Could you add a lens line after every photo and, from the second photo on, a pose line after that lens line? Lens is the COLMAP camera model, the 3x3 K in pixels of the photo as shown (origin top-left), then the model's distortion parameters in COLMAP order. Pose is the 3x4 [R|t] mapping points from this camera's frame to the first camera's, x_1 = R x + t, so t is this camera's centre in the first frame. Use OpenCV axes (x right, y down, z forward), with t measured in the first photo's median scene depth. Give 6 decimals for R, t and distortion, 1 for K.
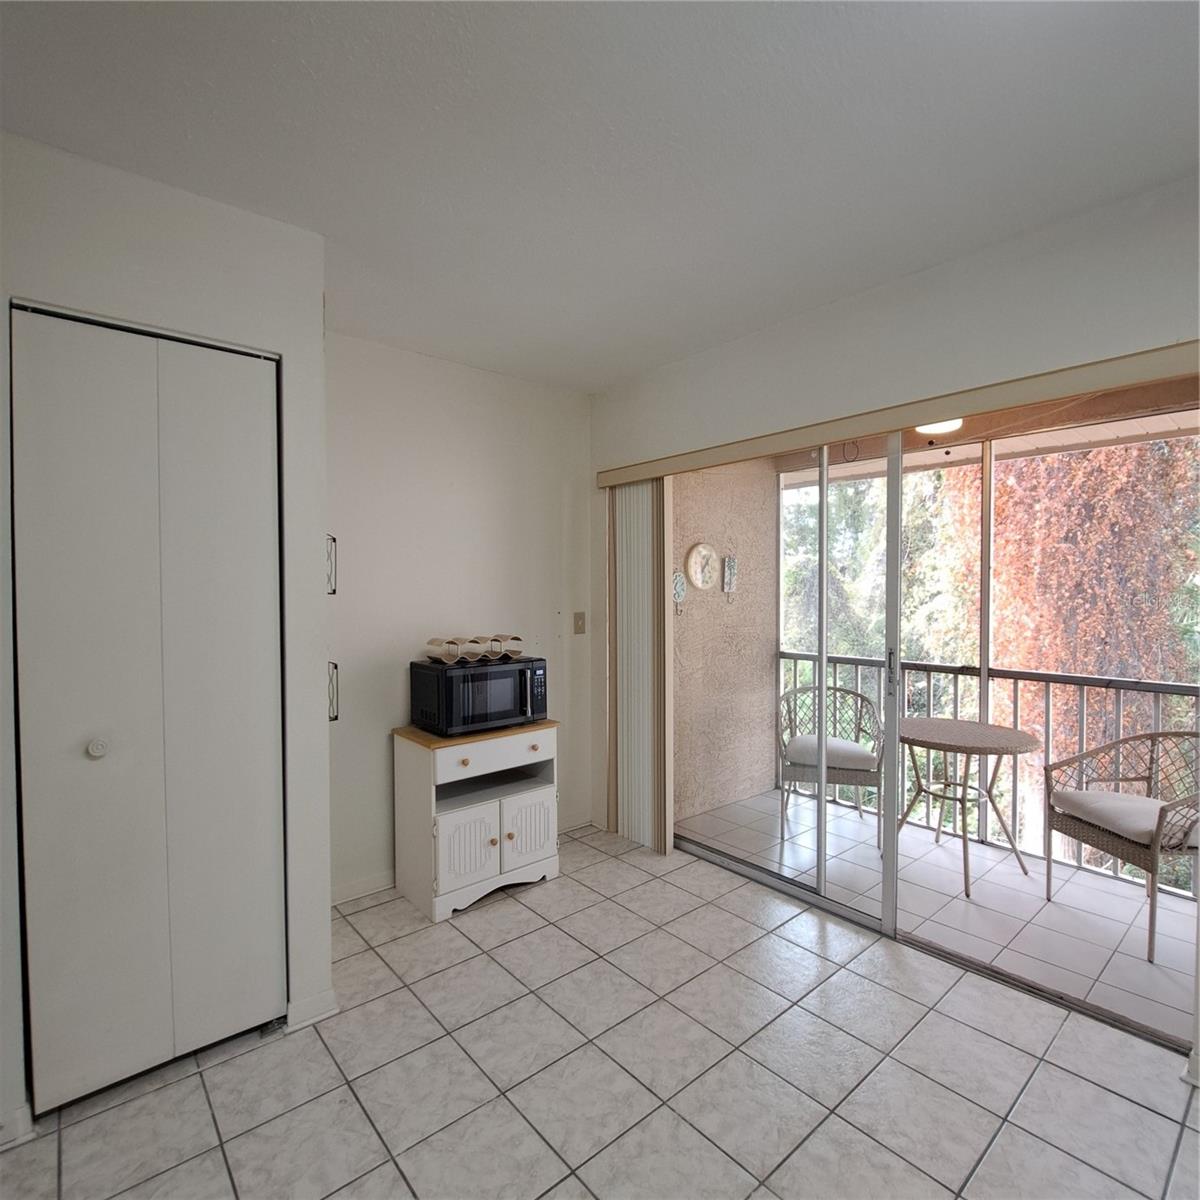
lens RADIAL K [[632.4, 0, 603.3], [0, 632.4, 594.7], [0, 0, 1]] dist [-0.004589, -0.006308]
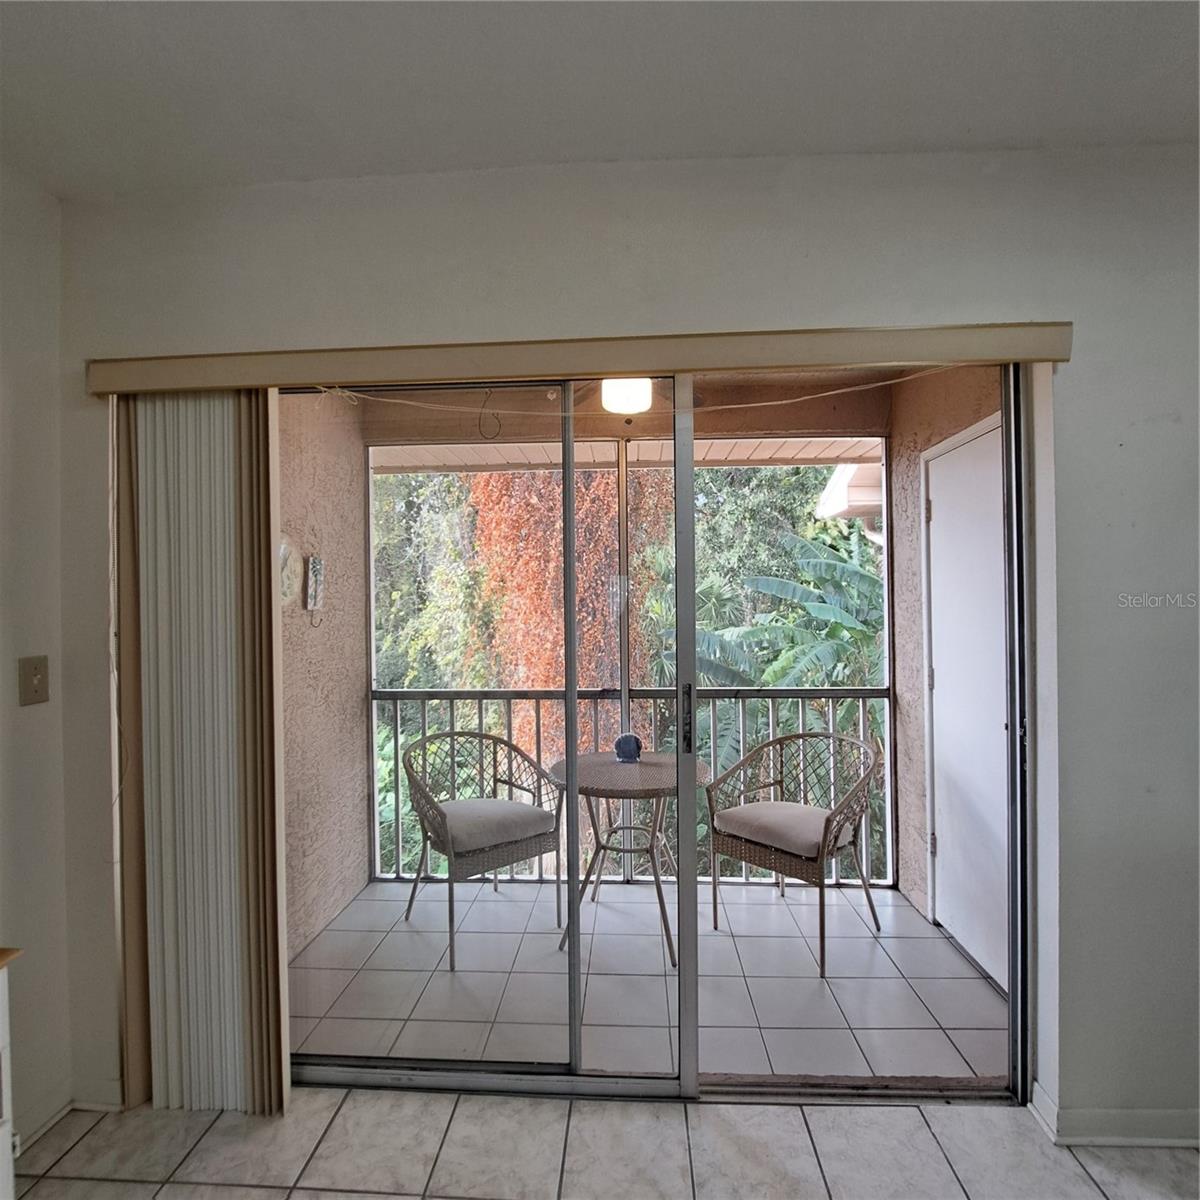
lens RADIAL K [[632.4, 0, 589.8], [0, 632.4, 601.4], [0, 0, 1]] dist [-0.004589, -0.006308]
pose [[0.696890, -0.004050, 0.717167, -0.072230], [0.016216, 0.999817, -0.010111, -0.001281], [-0.716995, 0.018676, 0.696828, 0.344399]]
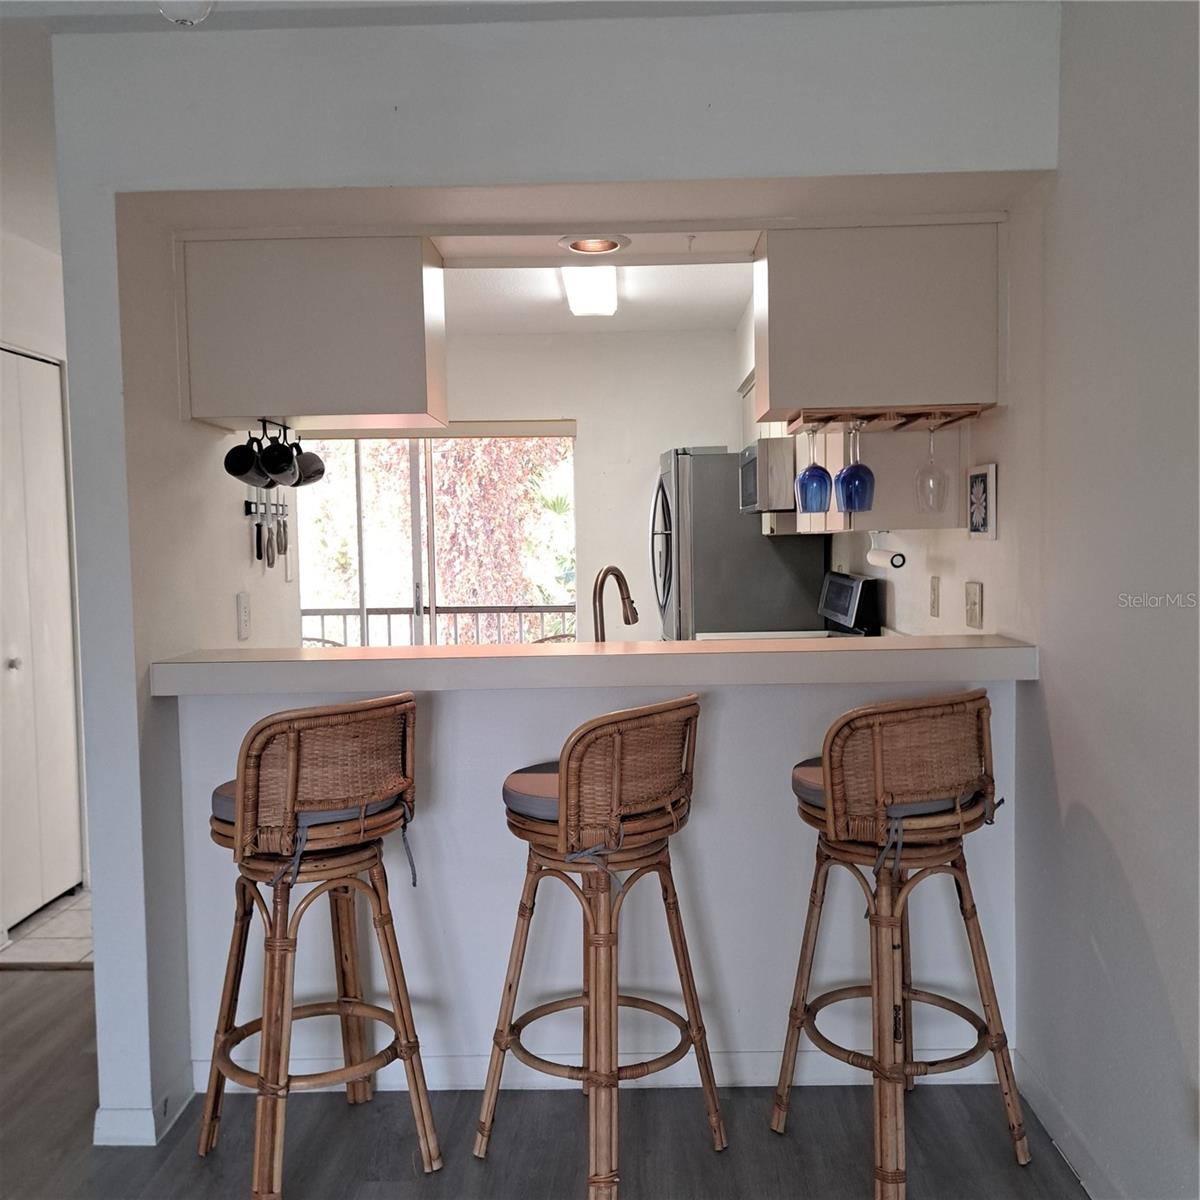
lens RADIAL K [[1162.2, 0, 601.7], [0, 1162.2, 594.3], [0, 0, 1]] dist [0.049831, 0.000000]
pose [[0.670512, -0.043055, 0.740648, -0.745239], [0.018203, 0.998969, 0.041592, 0.003192], [-0.741676, -0.014406, 0.670604, -0.665045]]
